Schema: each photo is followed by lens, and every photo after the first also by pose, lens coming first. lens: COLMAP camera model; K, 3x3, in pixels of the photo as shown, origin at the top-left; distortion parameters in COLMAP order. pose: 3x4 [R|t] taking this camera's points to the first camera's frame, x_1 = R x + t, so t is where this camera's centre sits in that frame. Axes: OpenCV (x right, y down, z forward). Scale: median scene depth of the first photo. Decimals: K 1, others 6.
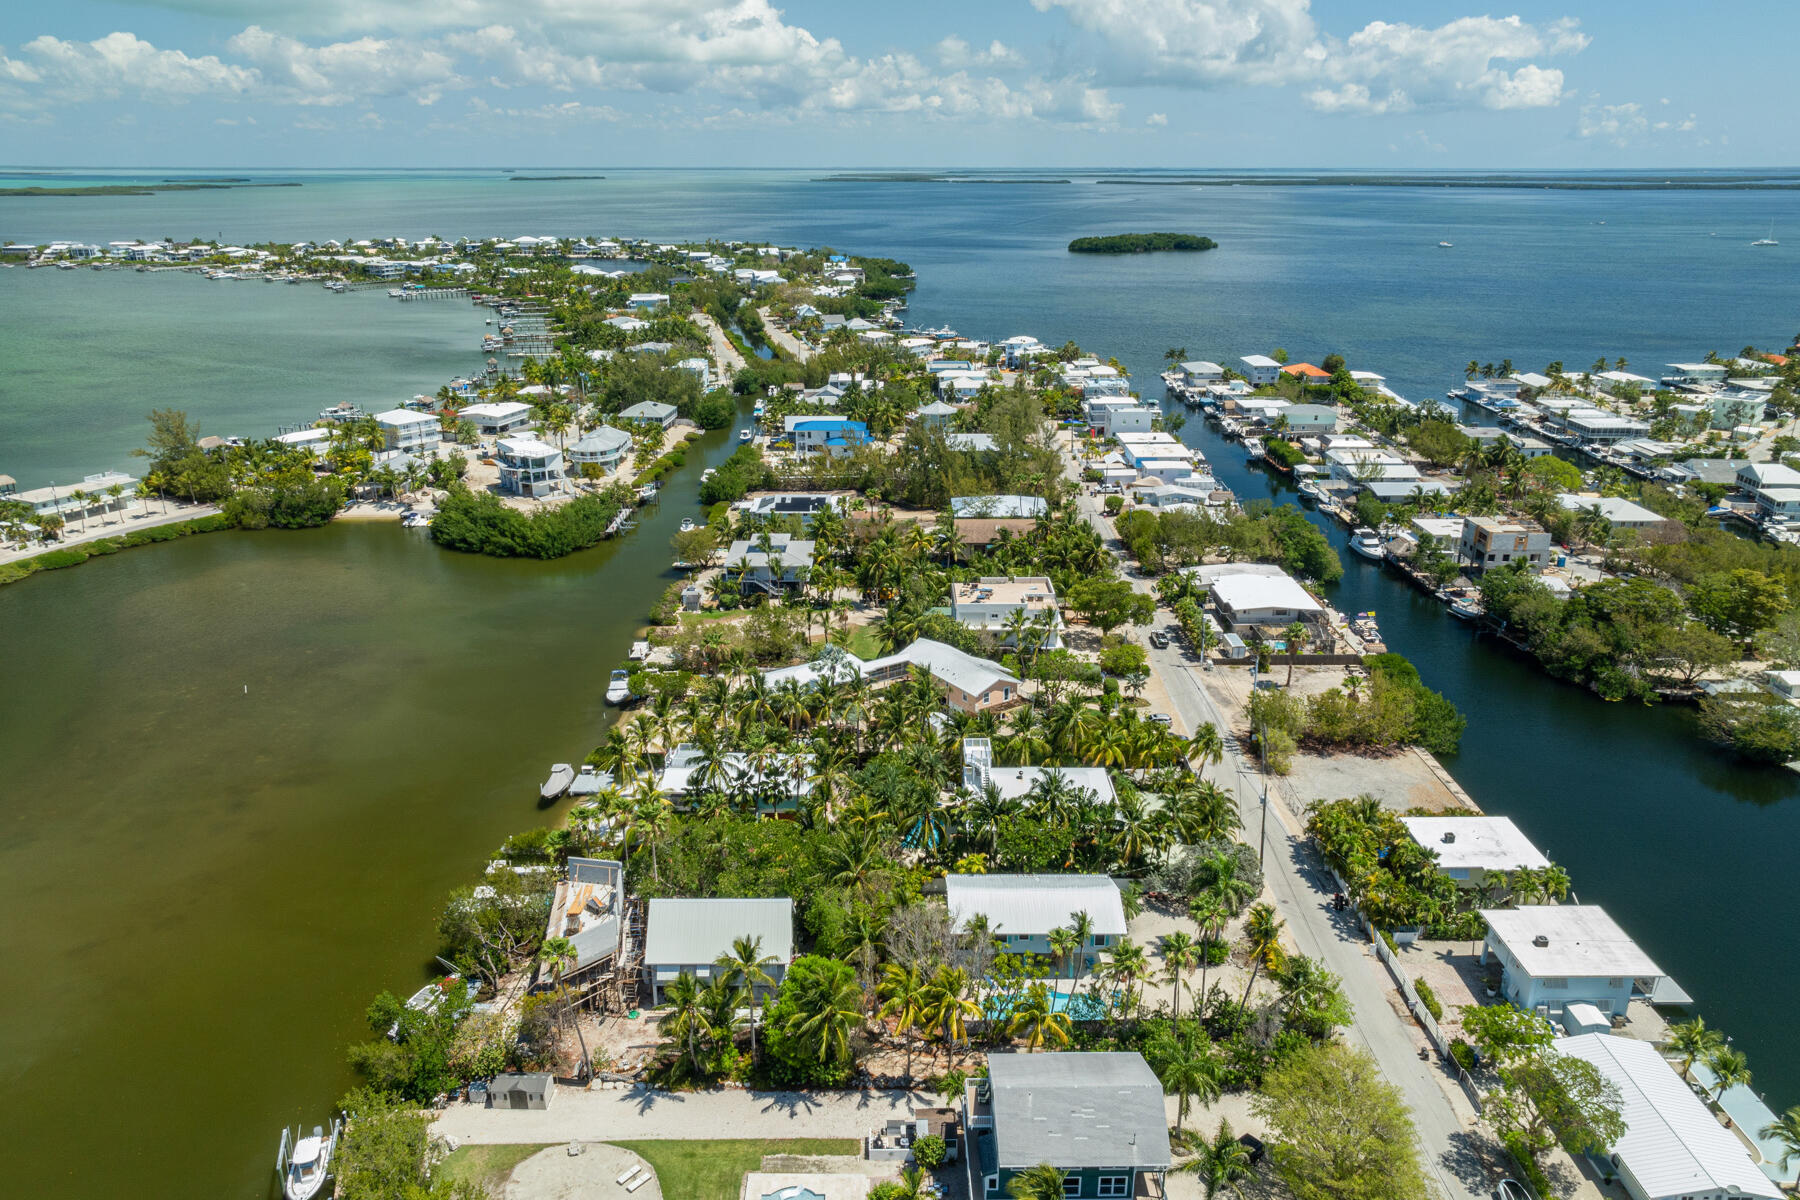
lens RADIAL K [[1243.2, 0, 906.8], [0, 1243.2, 600.3], [0, 0, 1]] dist [-0.016439, 0.019188]
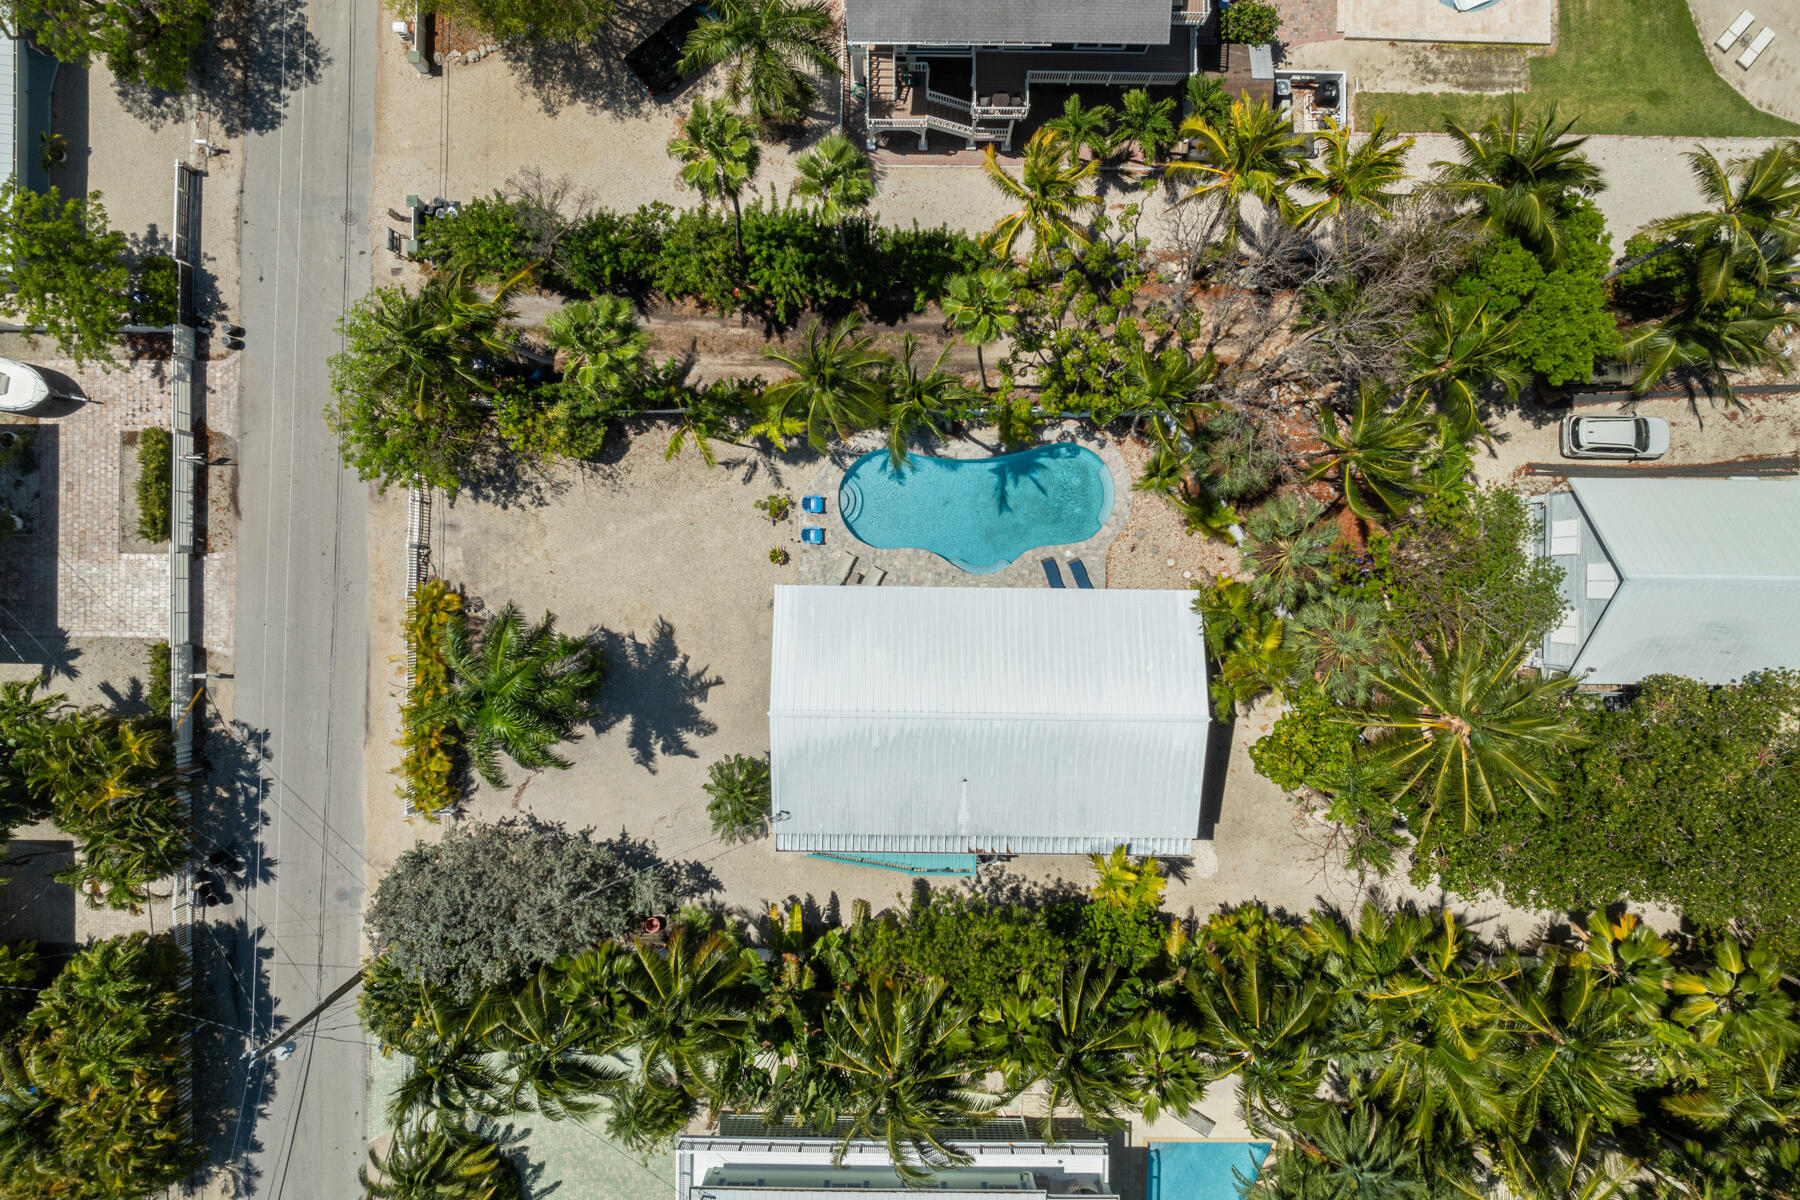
lens RADIAL K [[1243.2, 0, 986.3], [0, 1243.2, 598.5], [0, 0, 1]] dist [-0.016439, 0.019188]
pose [[-0.999651, -0.026161, -0.003572, 0.043645], [0.005768, -0.348389, 0.937332, -0.052996], [-0.025766, 0.936985, 0.348419, 0.354845]]
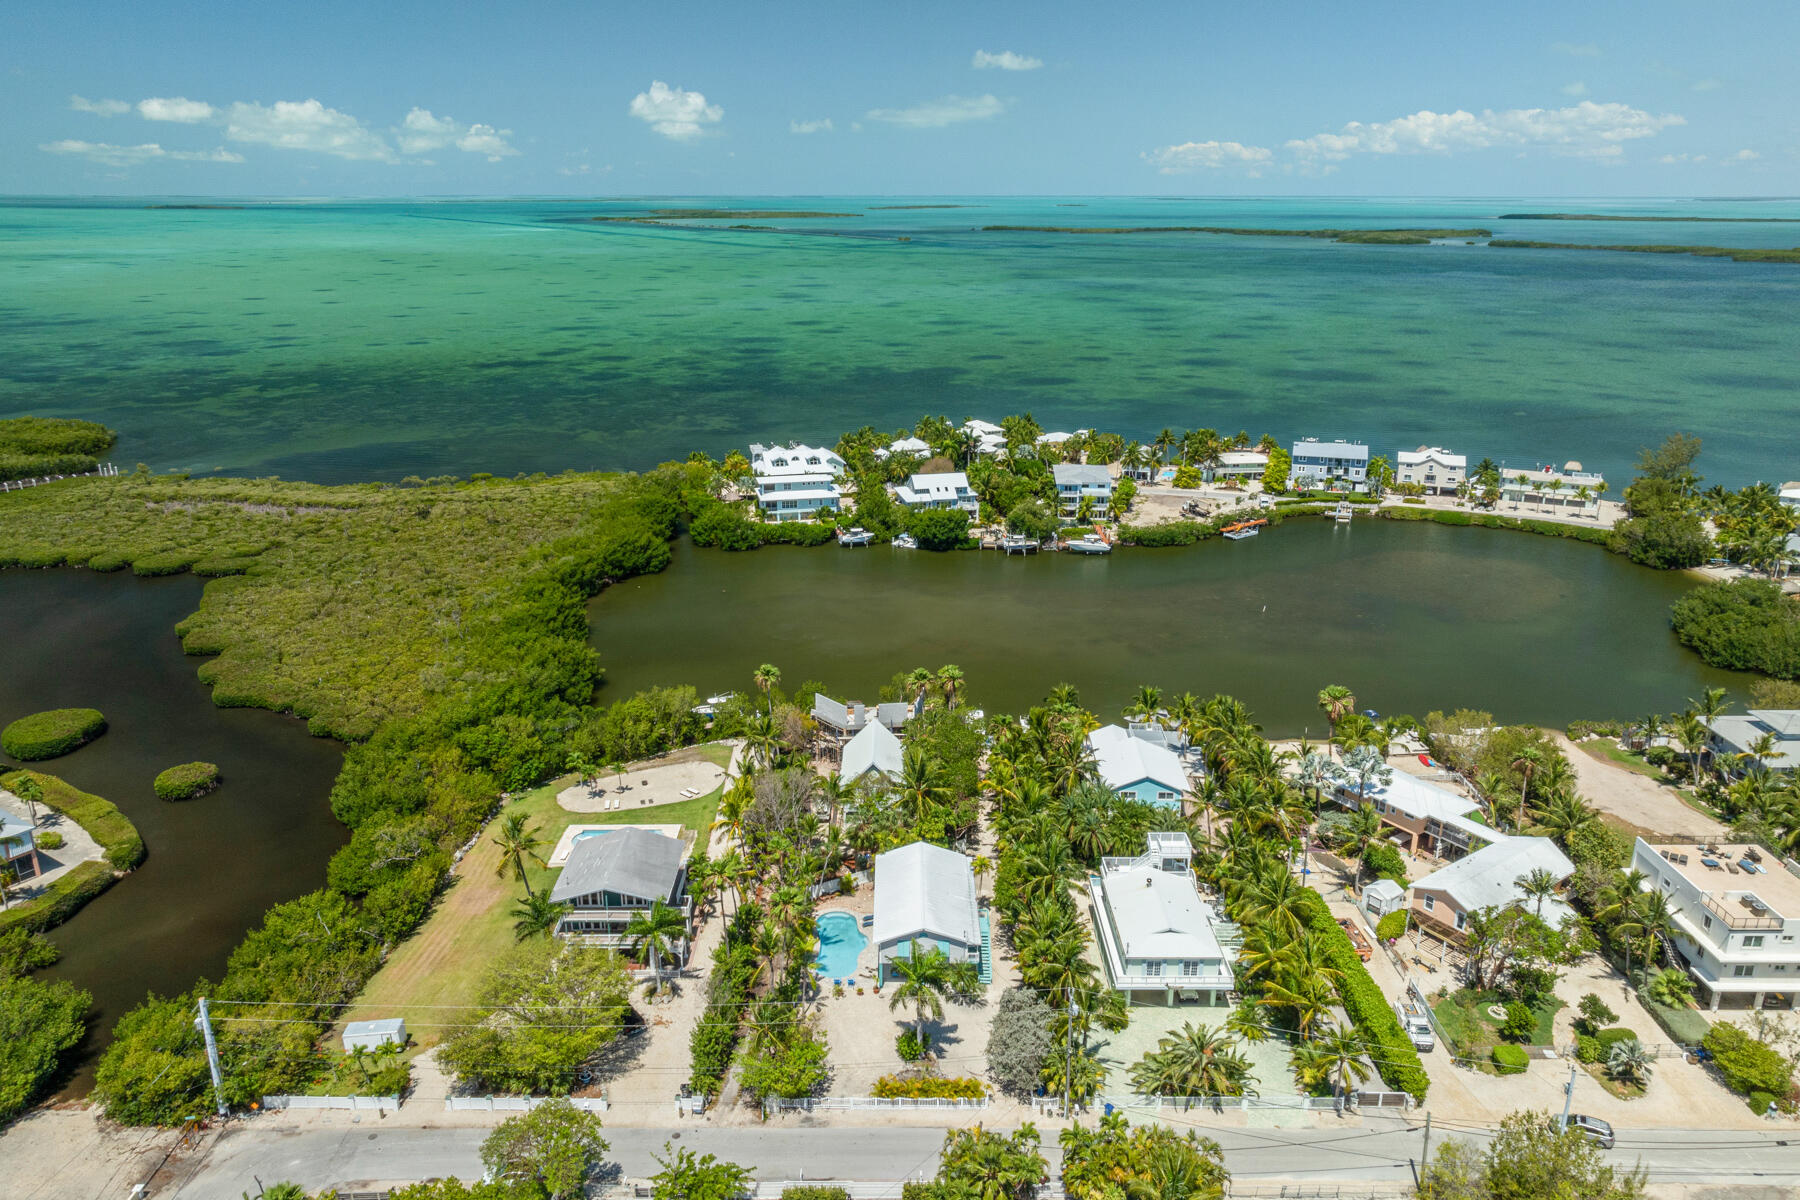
lens RADIAL K [[1243.2, 0, 899.3], [0, 1243.2, 600.0], [0, 0, 1]] dist [-0.016439, 0.019188]
pose [[-0.010760, 0.305409, -0.952160, 0.442017], [-0.327381, 0.898659, 0.291948, -0.120566], [0.944831, 0.314860, 0.090316, 0.348324]]
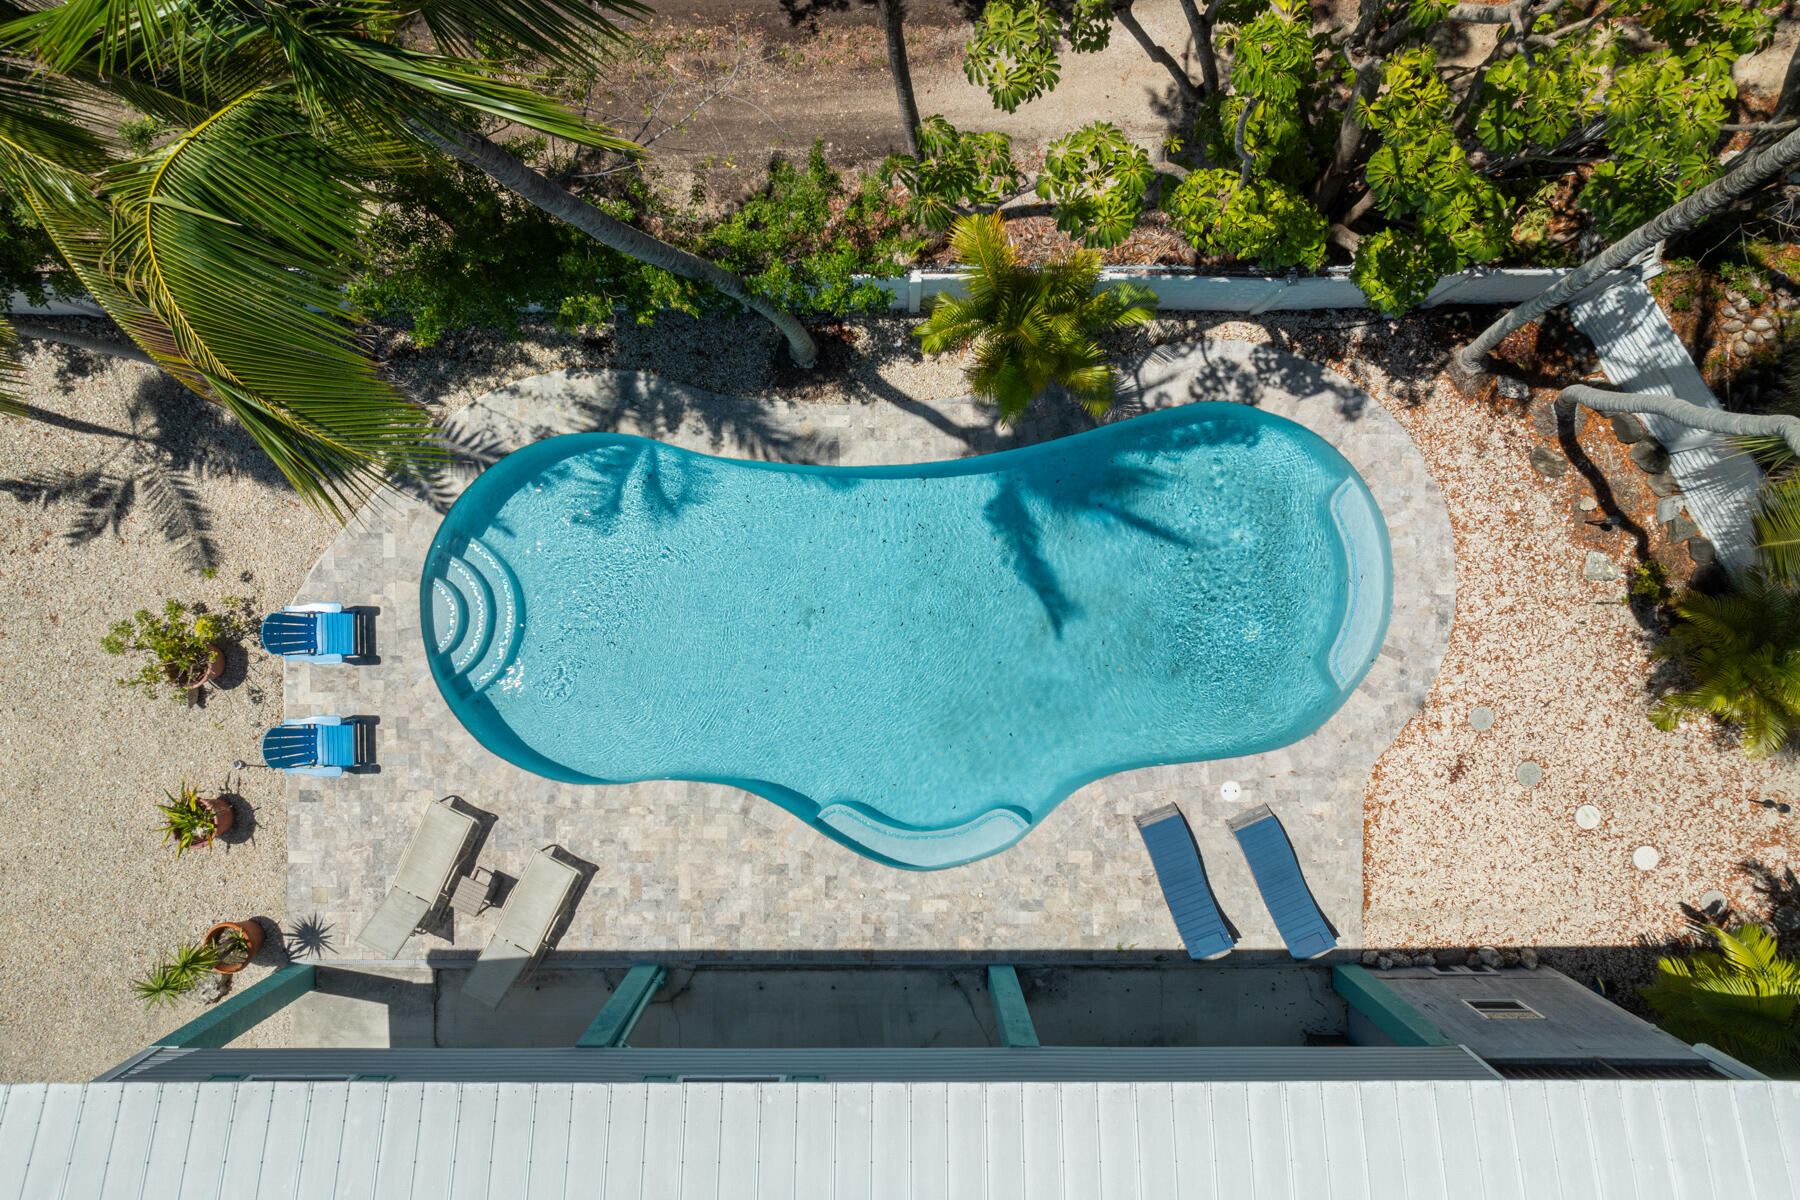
lens RADIAL K [[1243.2, 0, 917.5], [0, 1243.2, 606.9], [0, 0, 1]] dist [-0.016439, 0.019188]
pose [[-0.999852, -0.014516, 0.009245, 0.043852], [0.013626, -0.339515, 0.940502, 0.082737], [-0.010513, 0.940489, 0.339662, 0.389358]]
